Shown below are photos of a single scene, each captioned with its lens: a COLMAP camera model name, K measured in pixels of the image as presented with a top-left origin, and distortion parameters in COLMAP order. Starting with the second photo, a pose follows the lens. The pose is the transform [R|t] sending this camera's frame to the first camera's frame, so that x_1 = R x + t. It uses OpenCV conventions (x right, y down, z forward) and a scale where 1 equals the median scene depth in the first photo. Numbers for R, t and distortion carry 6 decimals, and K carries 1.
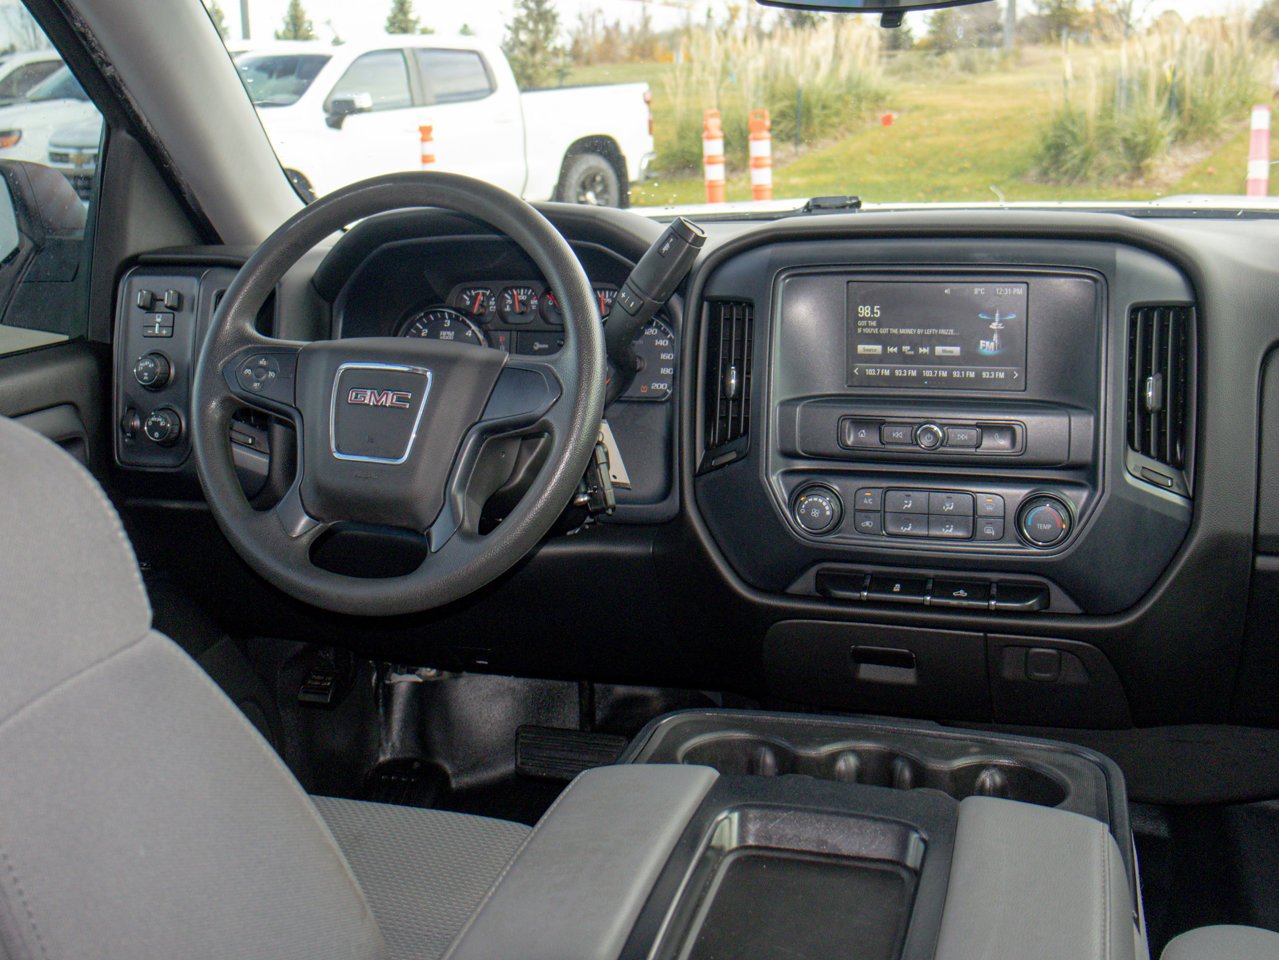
lens RADIAL K [[1538.0, 0, 639.5], [0, 1538.0, 480.0], [0, 0, 1]] dist [0.009873, 0.009045]
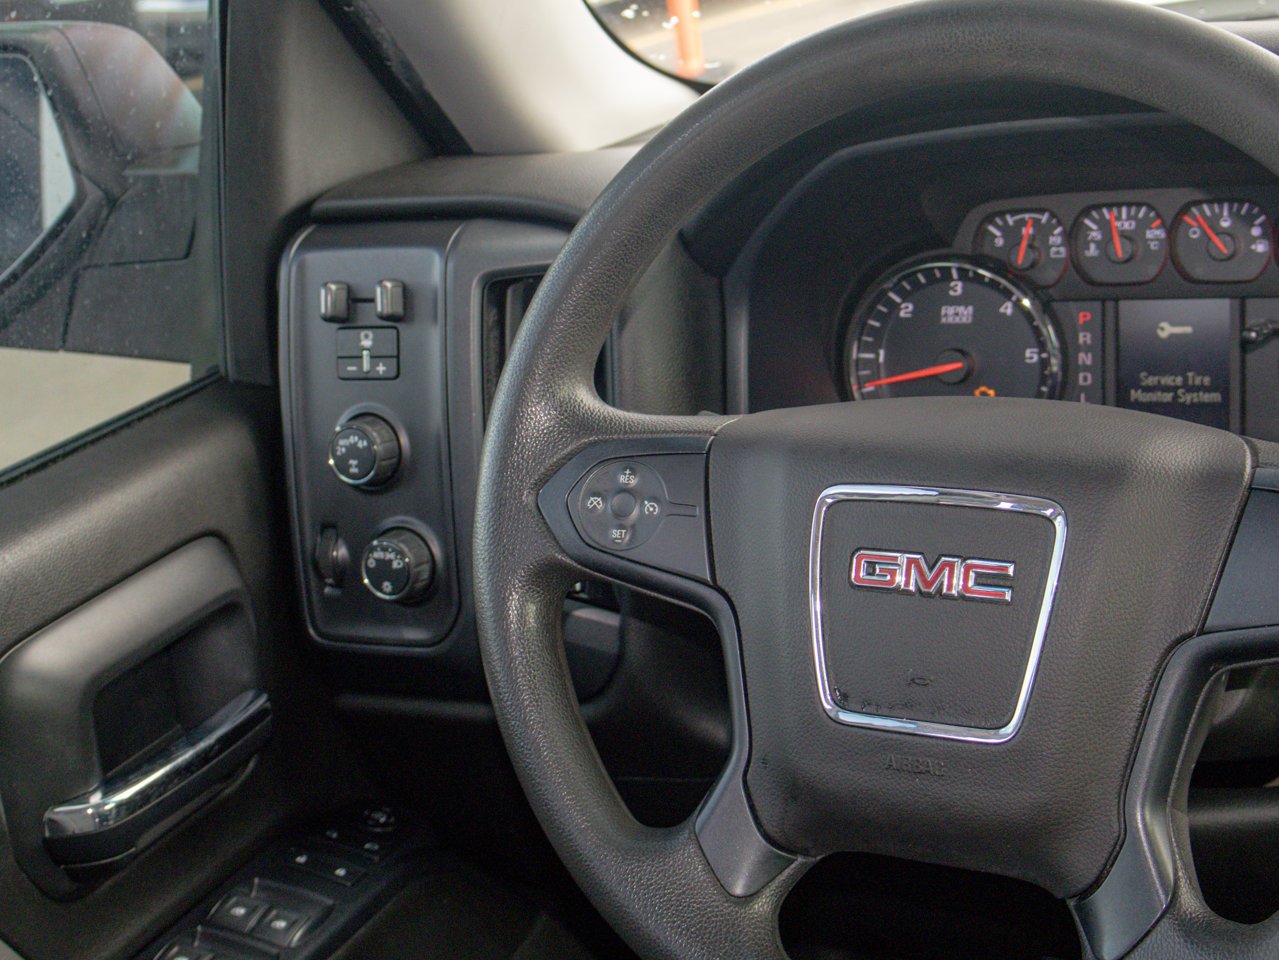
lens RADIAL K [[1885.8, 0, 639.5], [0, 1885.8, 480.0], [0, 0, 1]] dist [0.016471, -0.031905]
pose [[0.988540, -0.062222, -0.137539, -0.150724], [0.078055, 0.990537, 0.112891, -0.121357], [0.129213, -0.122333, 0.984042, 0.428737]]
